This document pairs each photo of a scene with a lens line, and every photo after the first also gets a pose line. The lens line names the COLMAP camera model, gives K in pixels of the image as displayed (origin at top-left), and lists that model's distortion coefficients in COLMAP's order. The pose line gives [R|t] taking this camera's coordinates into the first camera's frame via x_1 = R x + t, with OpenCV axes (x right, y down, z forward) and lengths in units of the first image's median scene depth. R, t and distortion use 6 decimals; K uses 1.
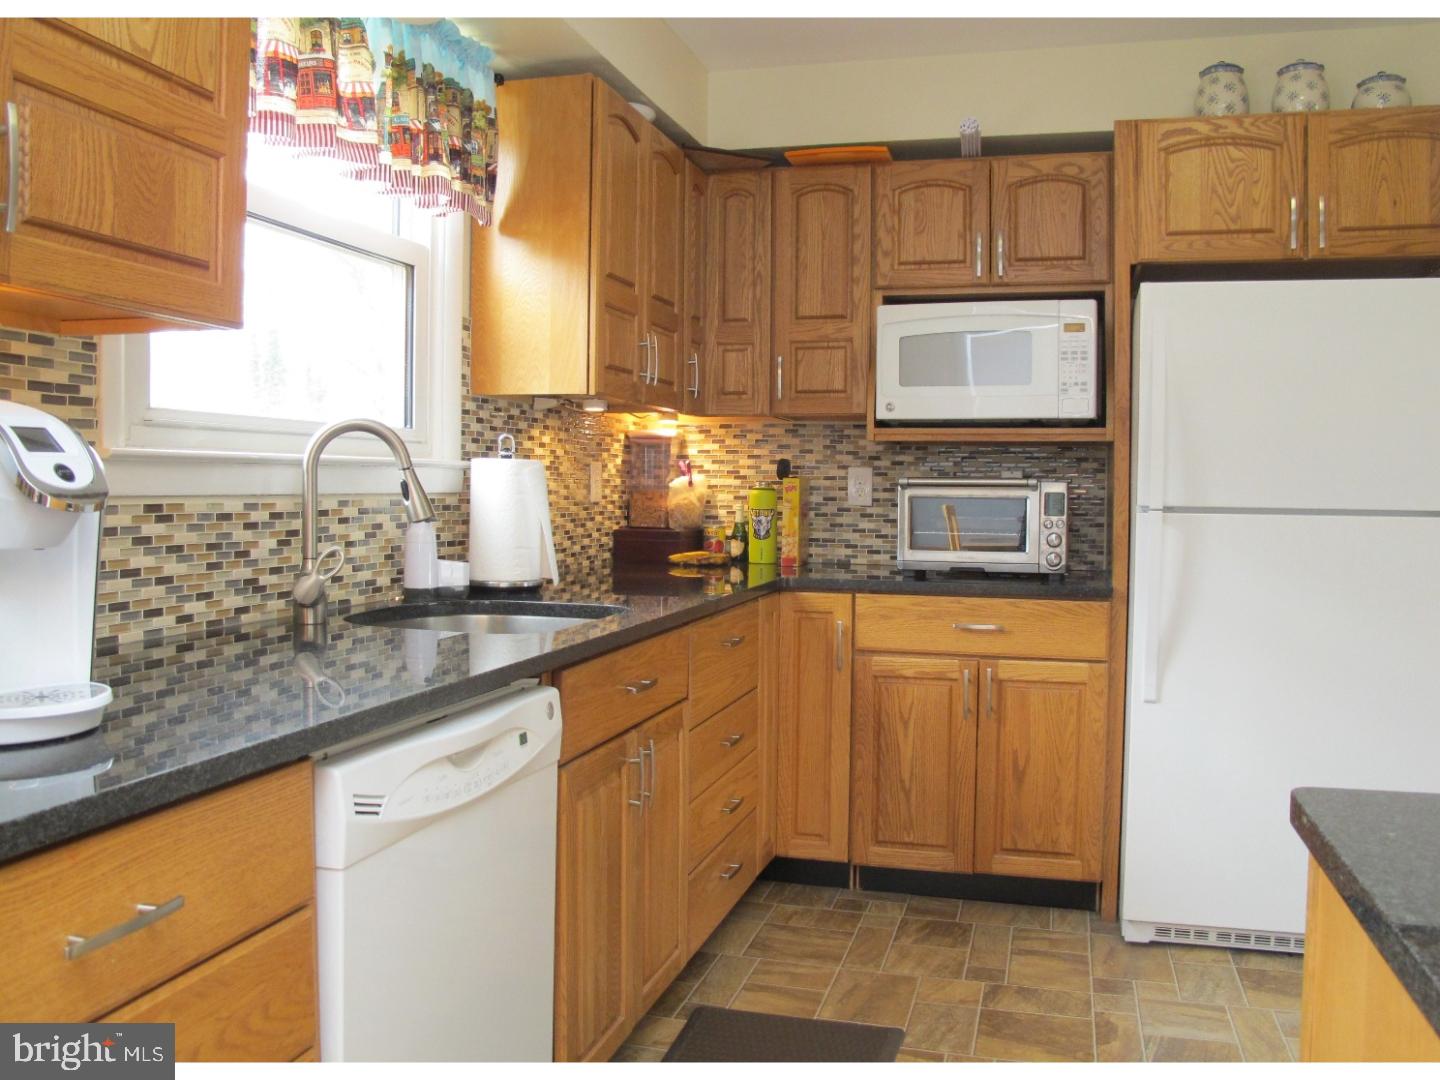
lens RADIAL K [[1238.6, 0, 720.0], [0, 1238.6, 540.0], [0, 0, 1]] dist [-0.130399, 0.129984]
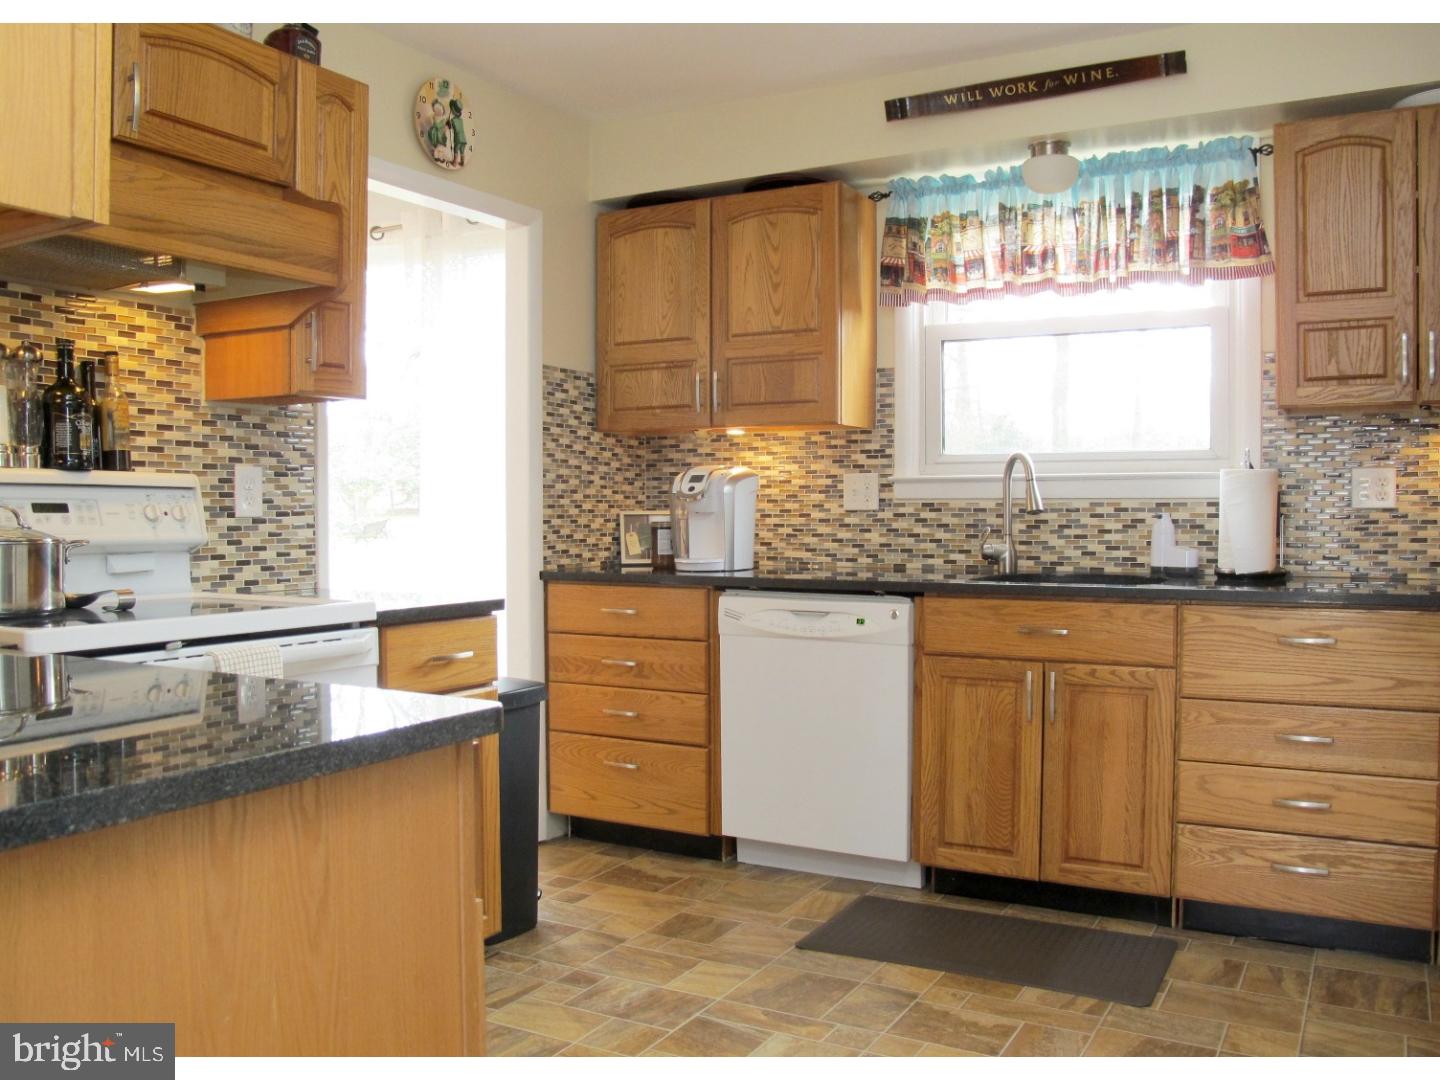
lens RADIAL K [[1238.6, 0, 720.0], [0, 1238.6, 540.0], [0, 0, 1]] dist [-0.130399, 0.129984]
pose [[-0.244927, 0.003826, -0.969534, 1.512900], [-0.049882, 0.998618, 0.016542, 0.015044], [0.968258, 0.052414, -0.244397, 1.086099]]
